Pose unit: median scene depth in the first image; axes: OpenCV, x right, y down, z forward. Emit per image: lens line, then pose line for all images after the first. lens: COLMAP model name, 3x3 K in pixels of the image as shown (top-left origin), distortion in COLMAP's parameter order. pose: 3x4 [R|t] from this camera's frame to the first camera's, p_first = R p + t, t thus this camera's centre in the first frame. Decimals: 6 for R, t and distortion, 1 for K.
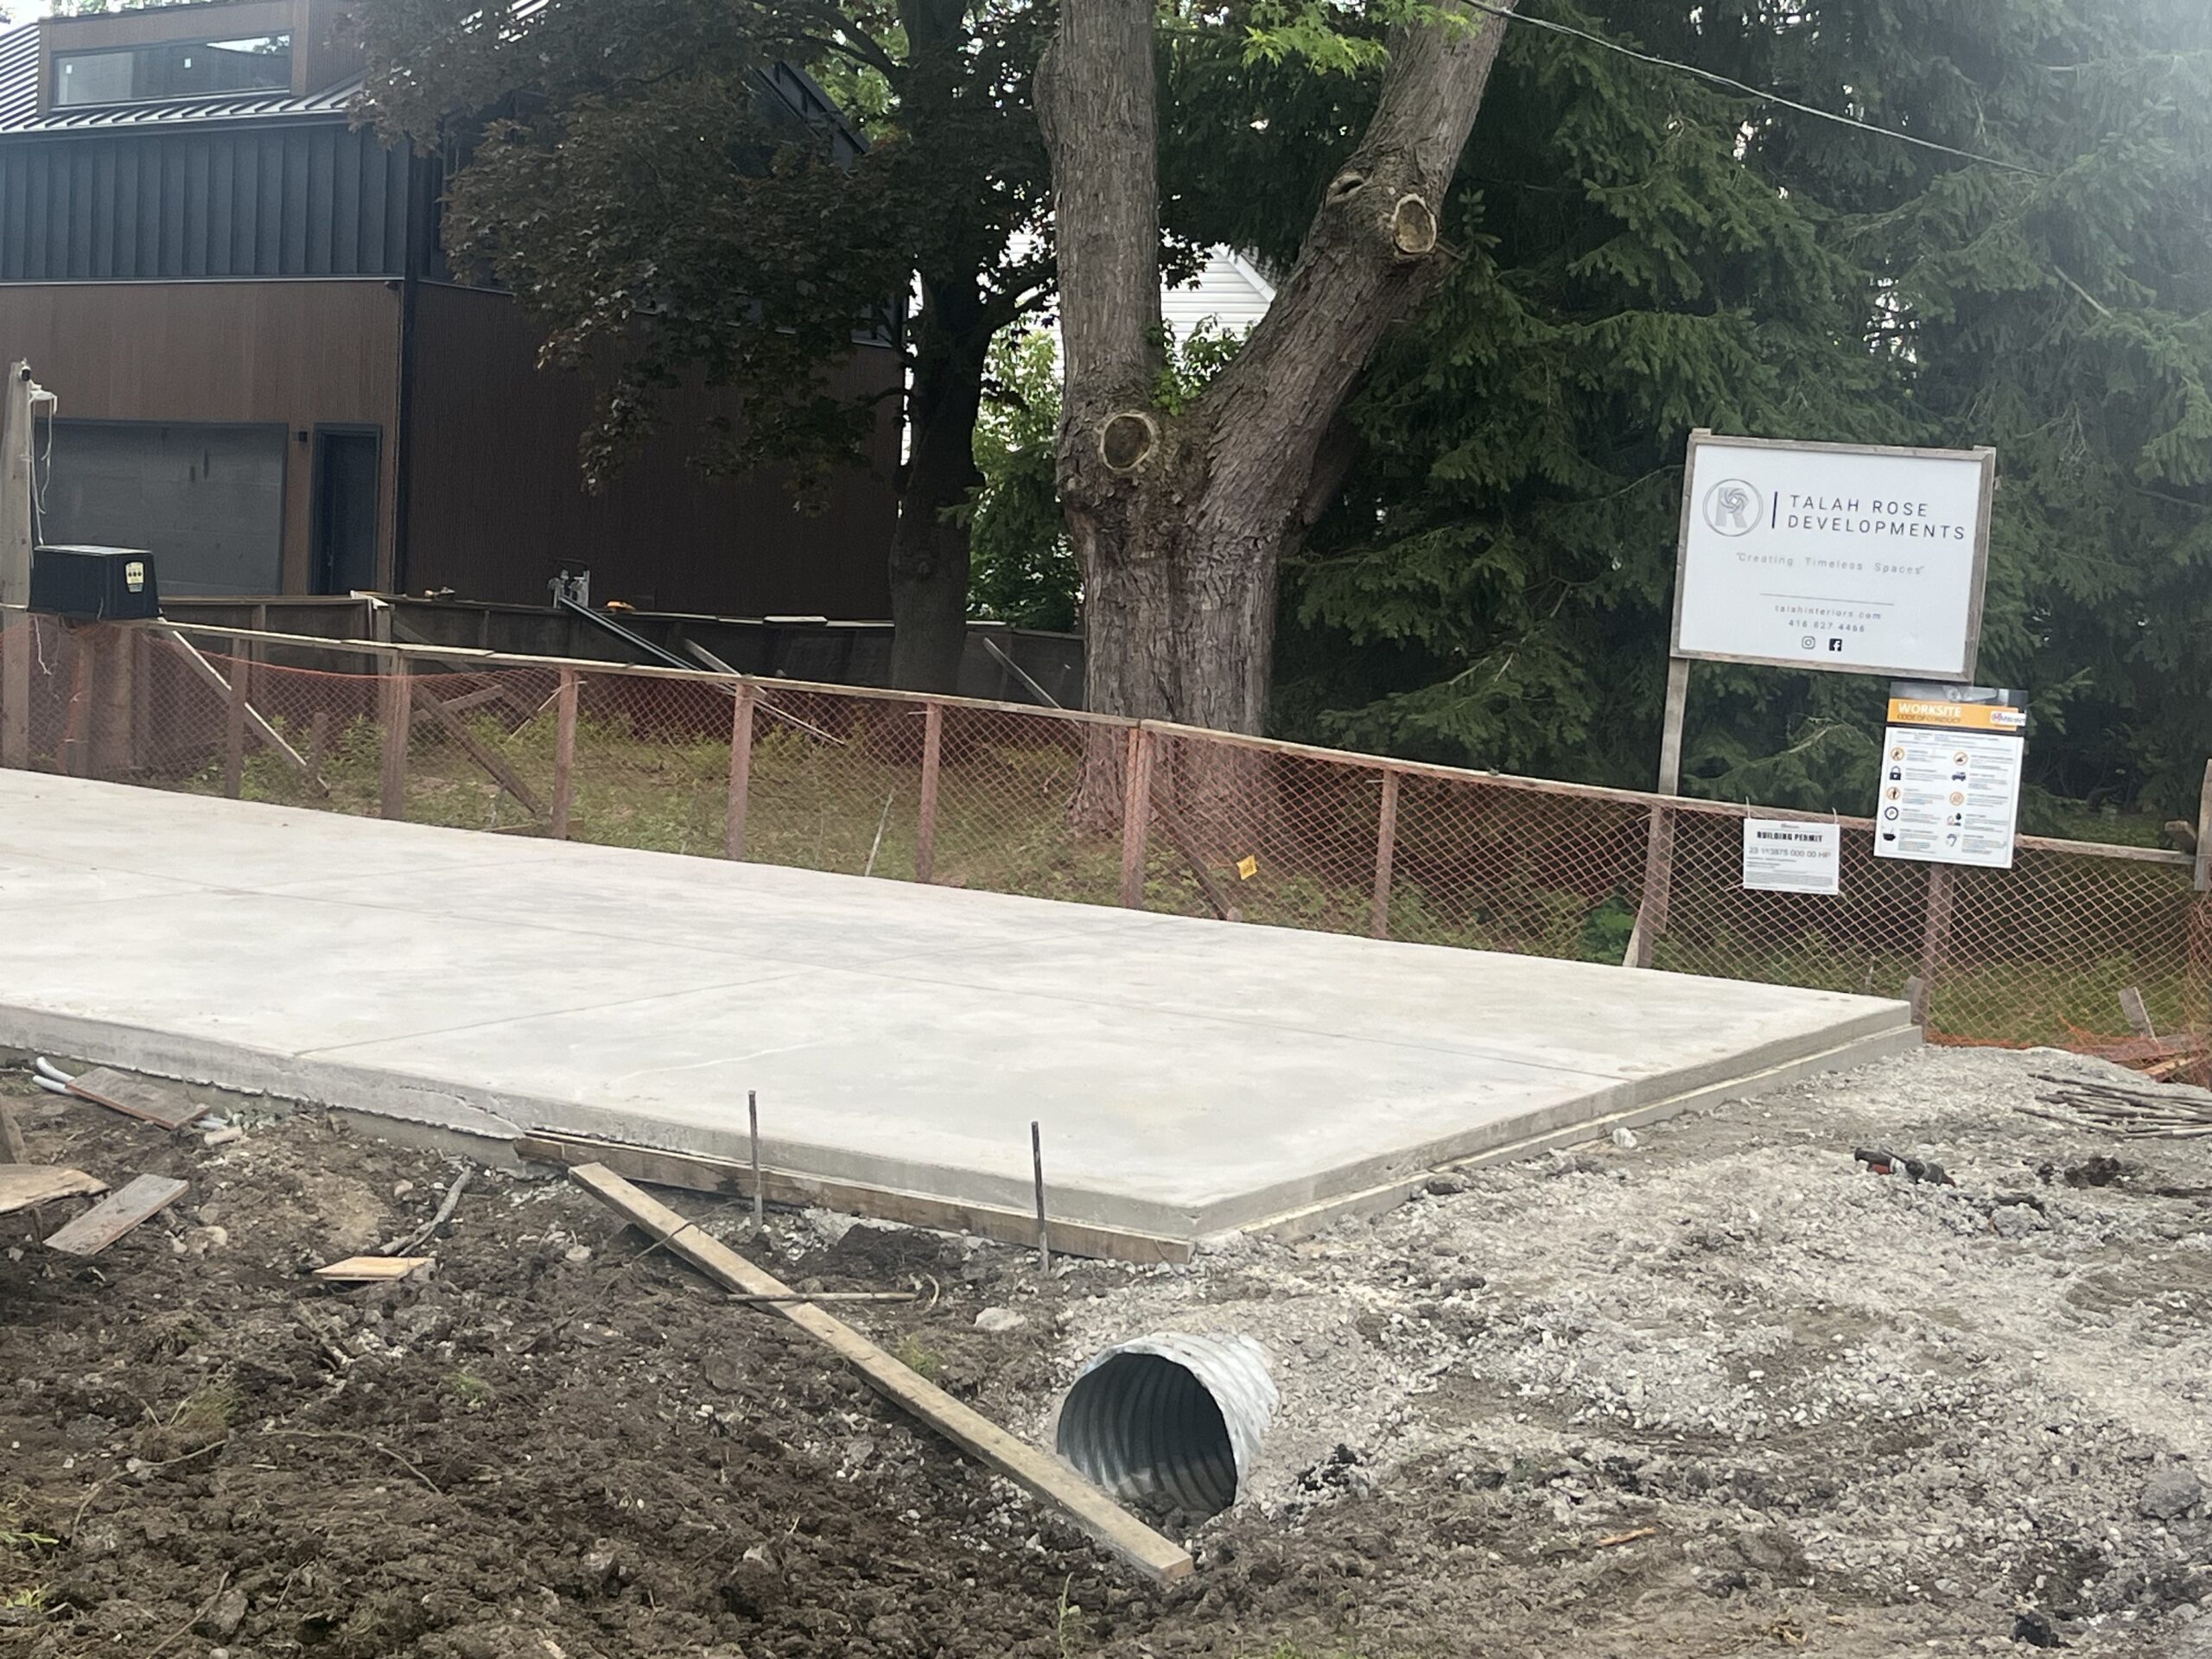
lens RADIAL K [[3274.4, 0, 1106.0], [0, 3274.4, 829.5], [0, 0, 1]] dist [0.165350, -0.552367]
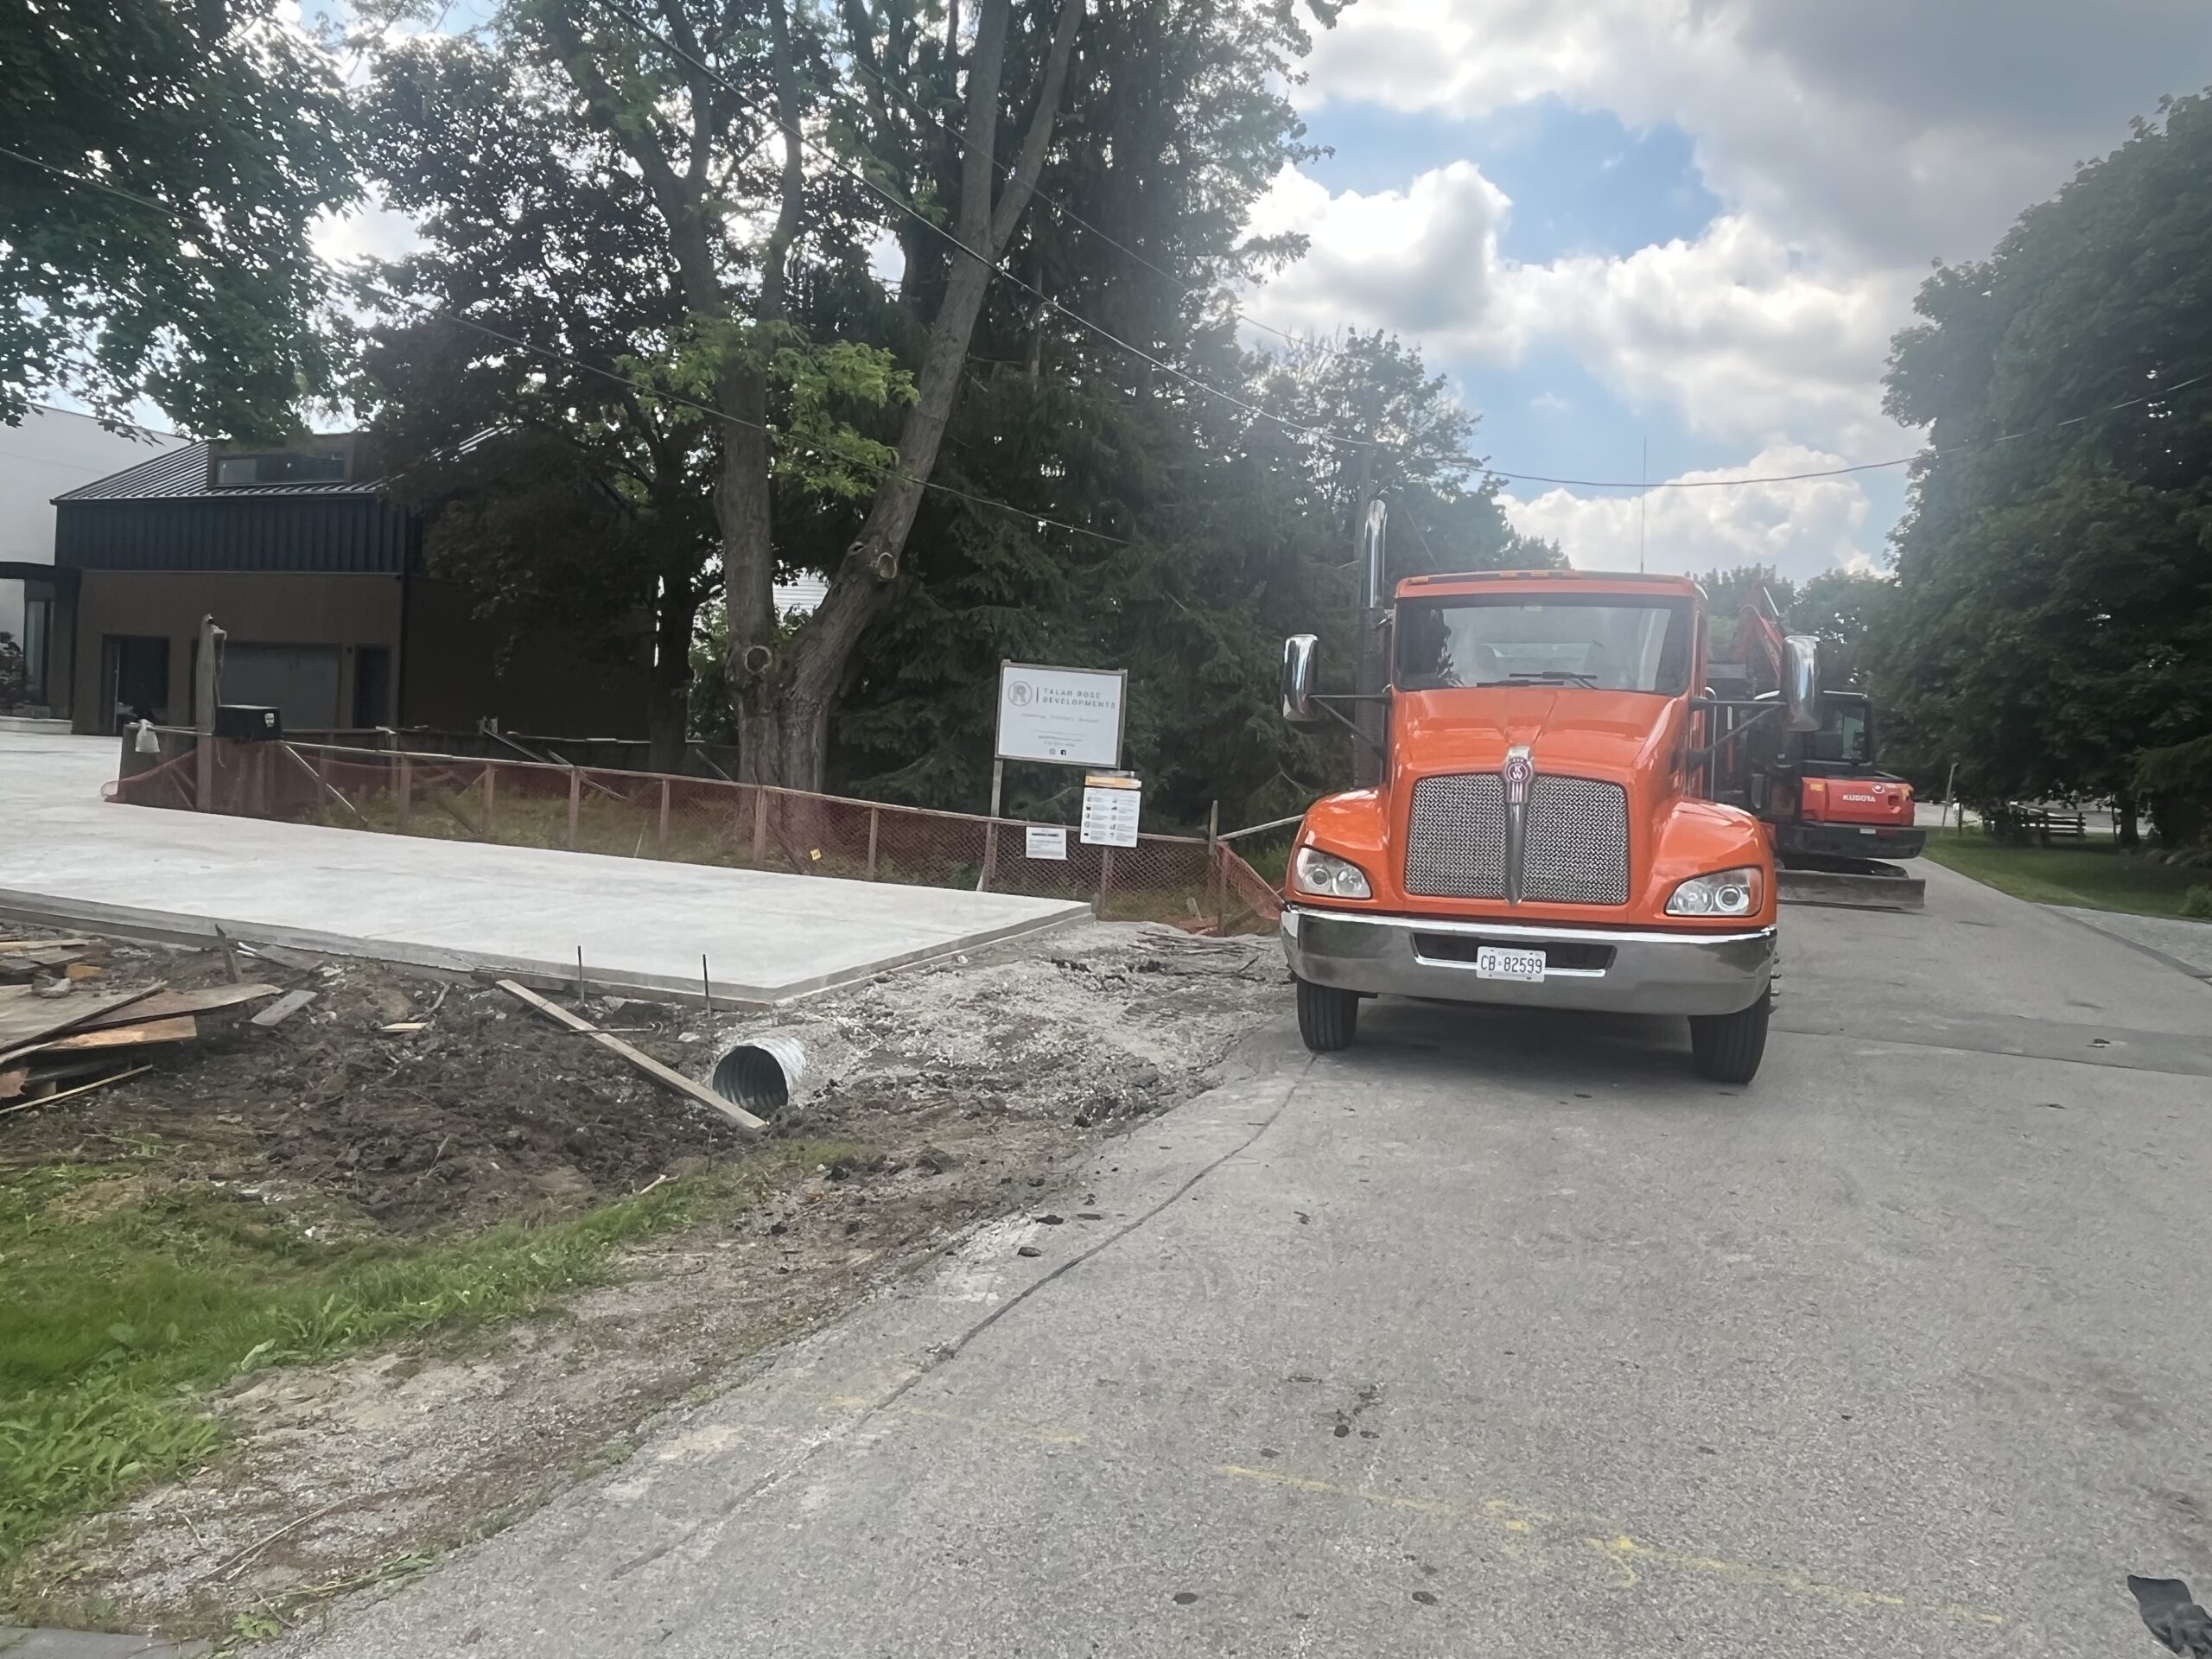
lens RADIAL K [[1595.3, 0, 1096.0], [0, 1595.3, 806.3], [0, 0, 1]] dist [0.004205, 0.000168]
pose [[0.979110, -0.006896, 0.203214, 0.013863], [0.011340, 0.999721, -0.020712, 0.006059], [-0.203015, 0.022584, 0.978915, -0.116540]]
